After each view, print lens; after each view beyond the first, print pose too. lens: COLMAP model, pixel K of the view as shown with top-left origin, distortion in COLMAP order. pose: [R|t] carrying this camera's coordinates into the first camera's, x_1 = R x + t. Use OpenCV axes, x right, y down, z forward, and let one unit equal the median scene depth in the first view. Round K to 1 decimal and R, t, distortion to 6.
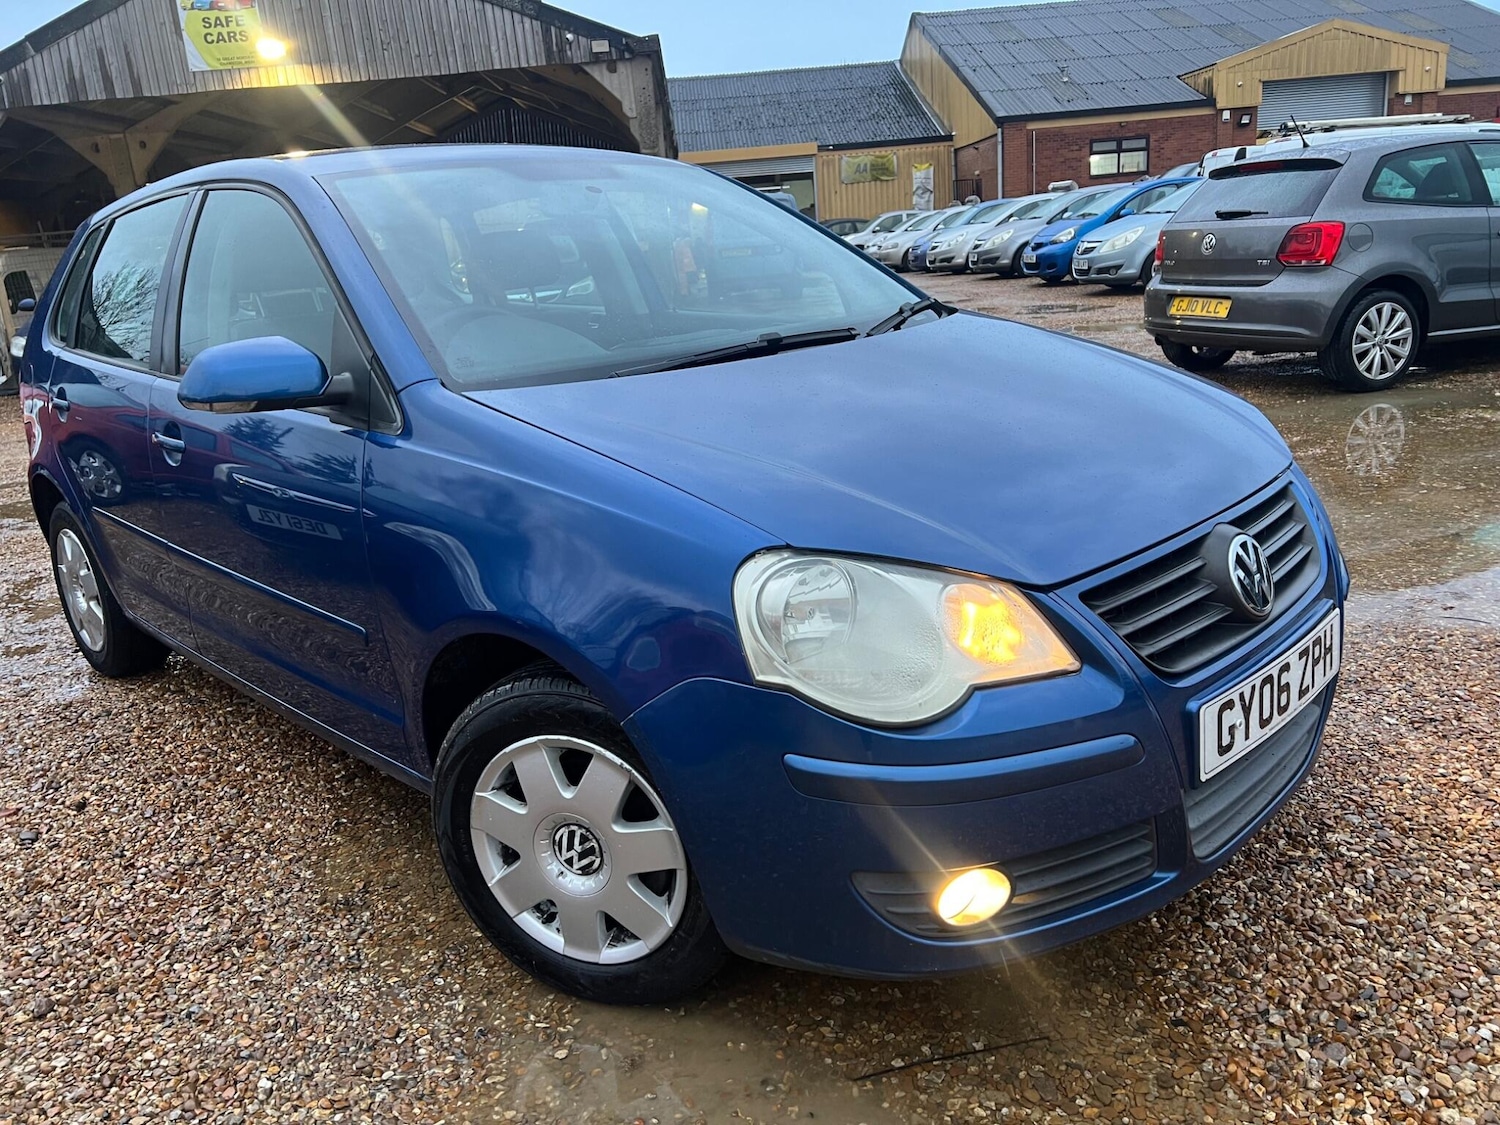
lens RADIAL K [[1039.0, 0, 753.0], [0, 1039.0, 558.7], [0, 0, 1]] dist [0.052866, -0.046764]
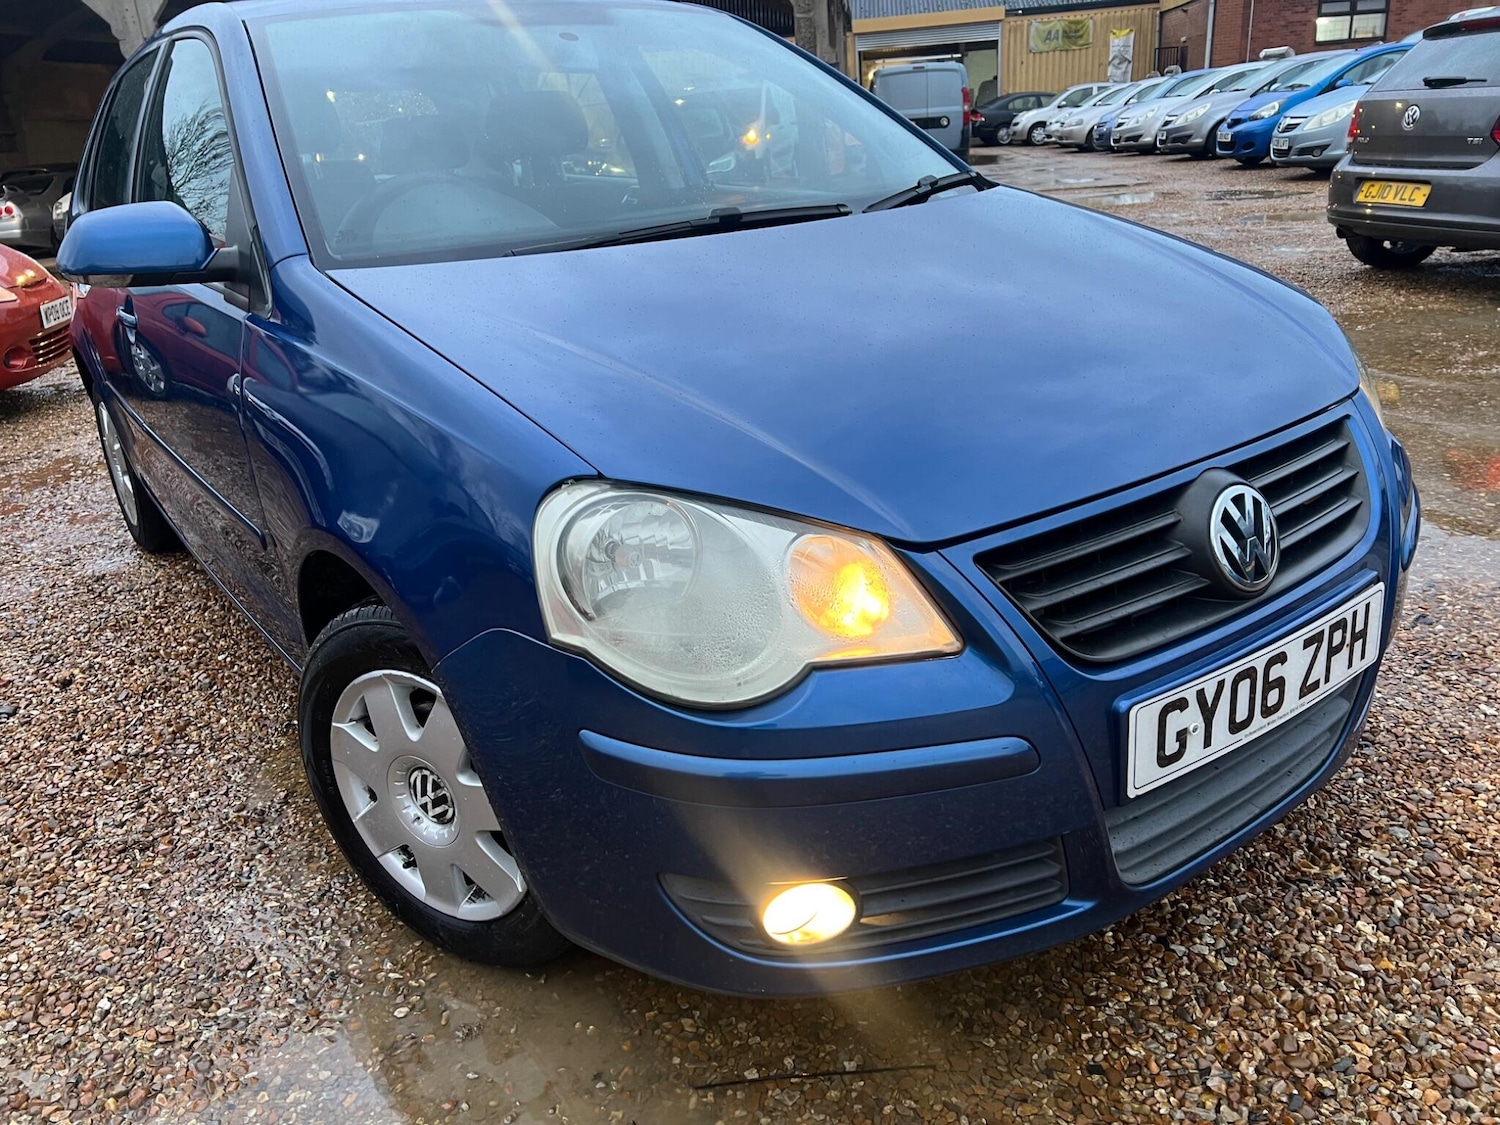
lens RADIAL K [[1040.3, 0, 758.3], [0, 1040.3, 564.6], [0, 0, 1]] dist [0.056384, -0.052429]
pose [[0.988207, 0.064480, -0.138882, 0.198535], [-0.049299, 0.992697, 0.110105, -0.028211], [0.144968, -0.101960, 0.984169, 0.158057]]
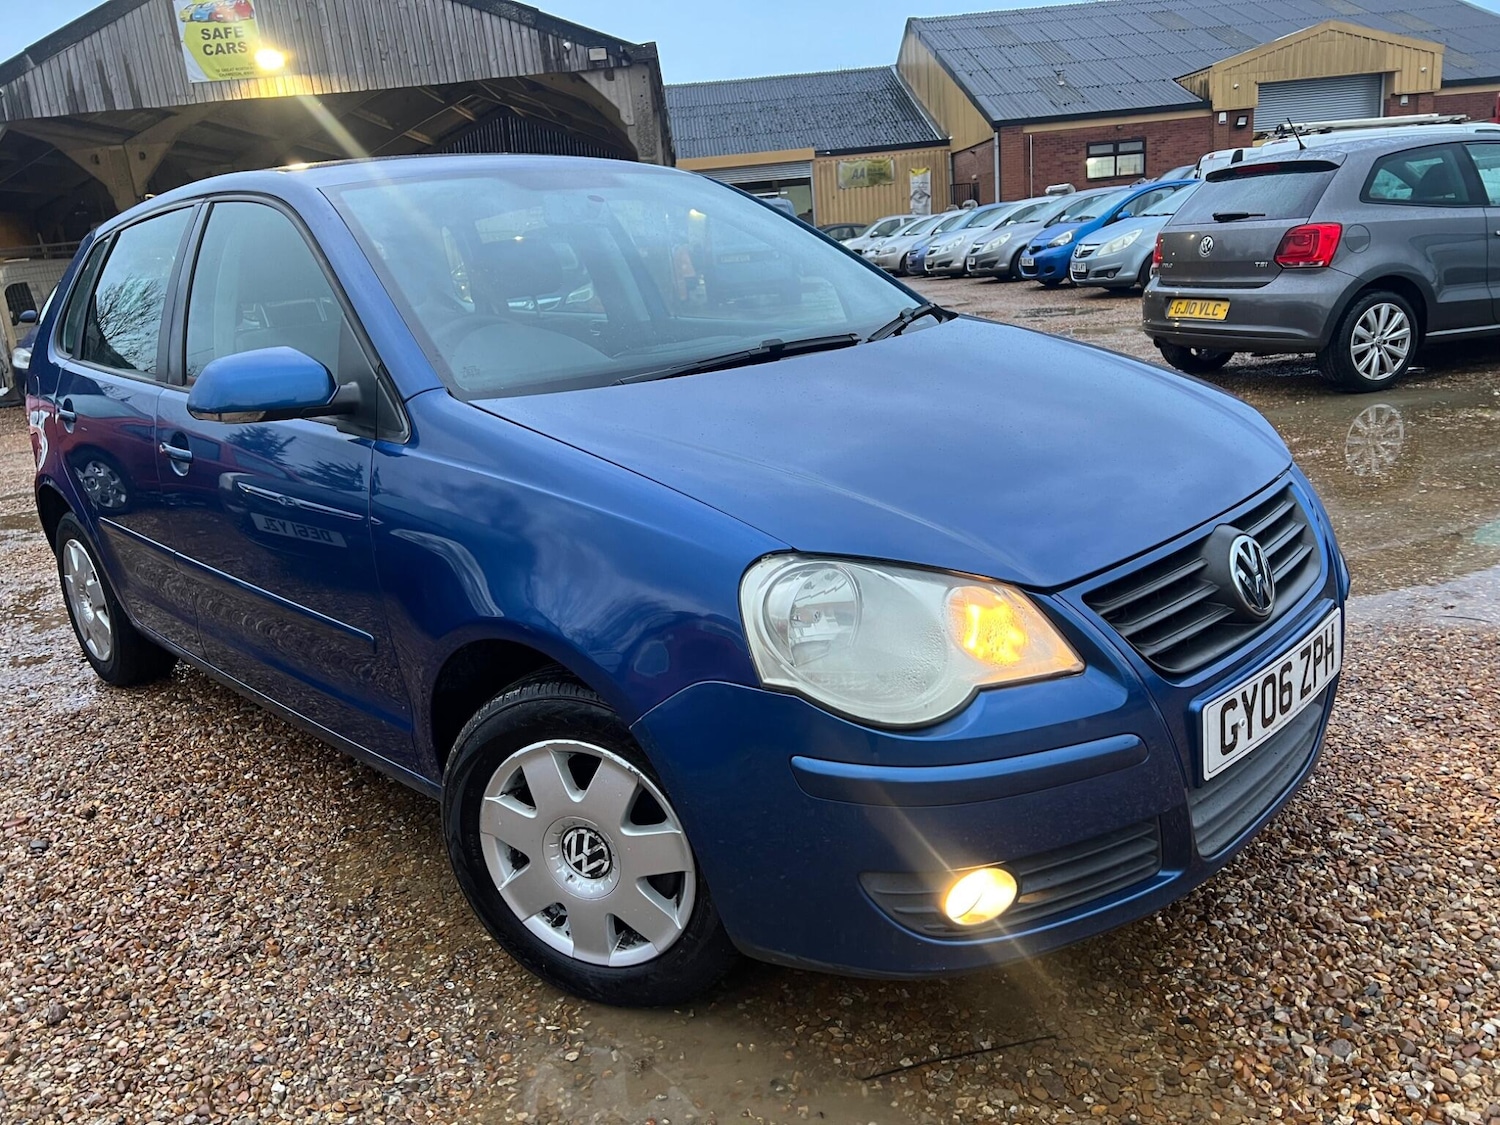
lens RADIAL K [[1039.0, 0, 753.0], [0, 1039.0, 558.7], [0, 0, 1]] dist [0.052866, -0.046764]
pose [[0.999969, -0.007848, -0.000628, -0.004091], [0.007845, 0.999958, -0.004790, 0.000438], [0.000666, 0.004785, 0.999988, -0.008461]]
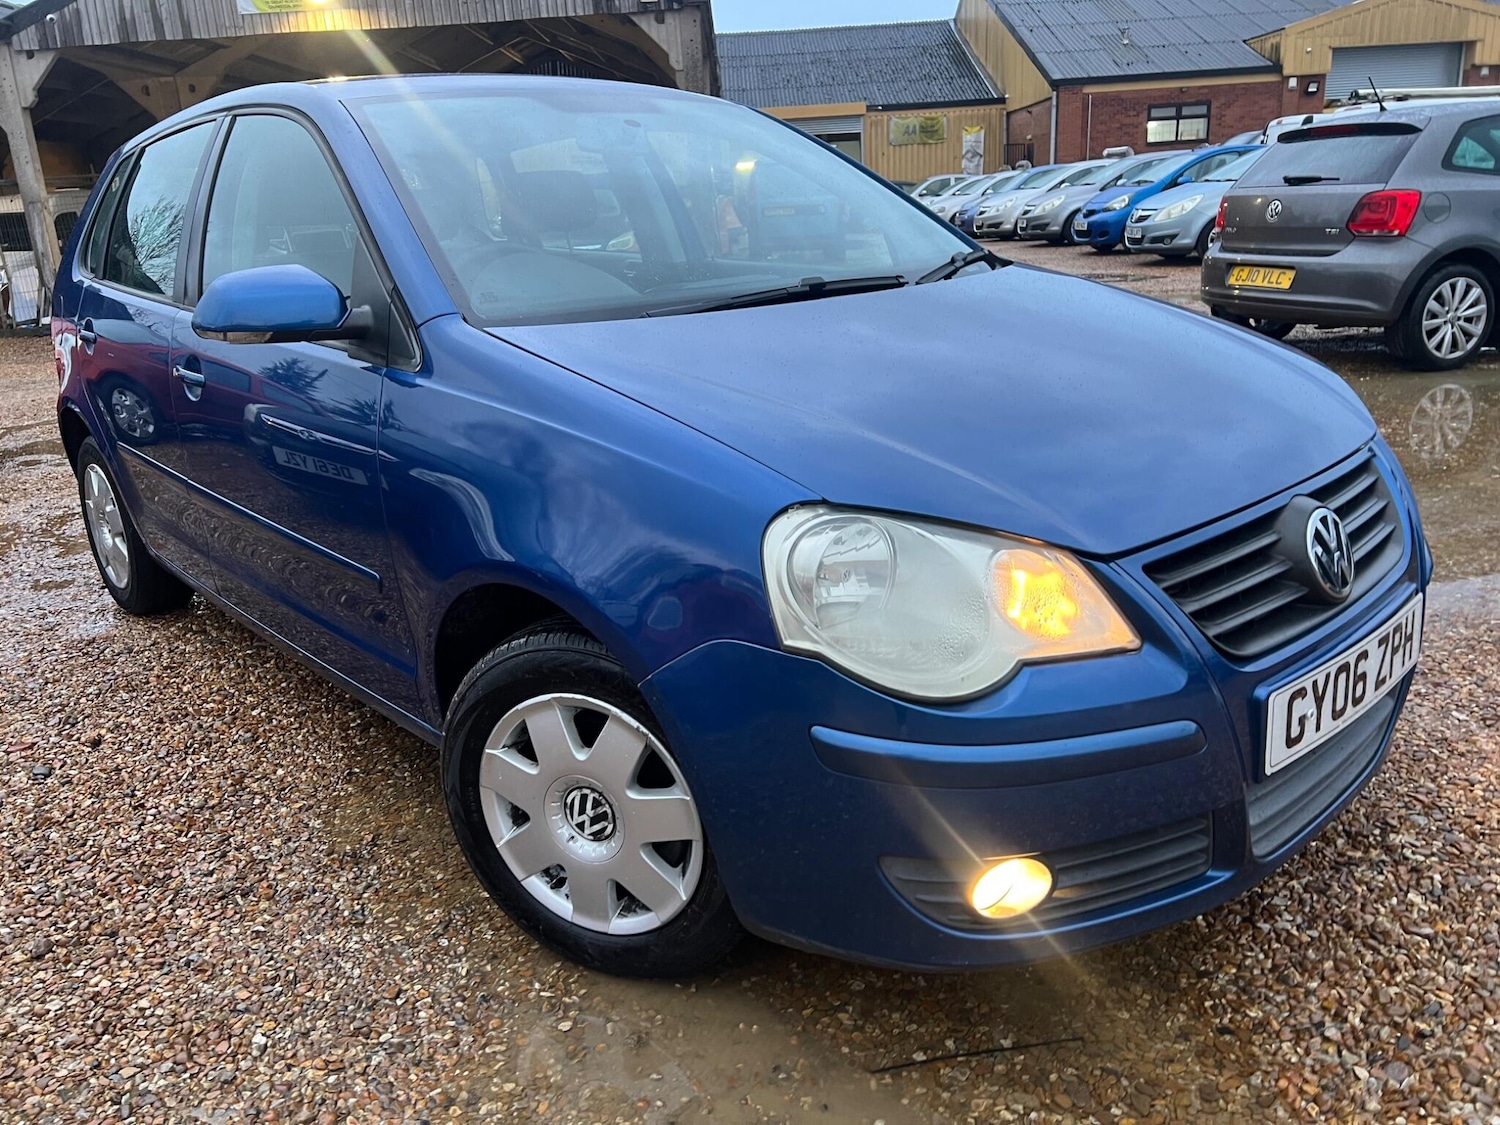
lens RADIAL K [[1038.6, 0, 743.7], [0, 1038.6, 553.7], [0, 0, 1]] dist [0.059239, -0.055862]
pose [[0.998548, 0.038515, -0.037666, -0.000909], [-0.037414, 0.998864, 0.029512, 0.007279], [0.038760, -0.028060, 0.998855, 0.056064]]
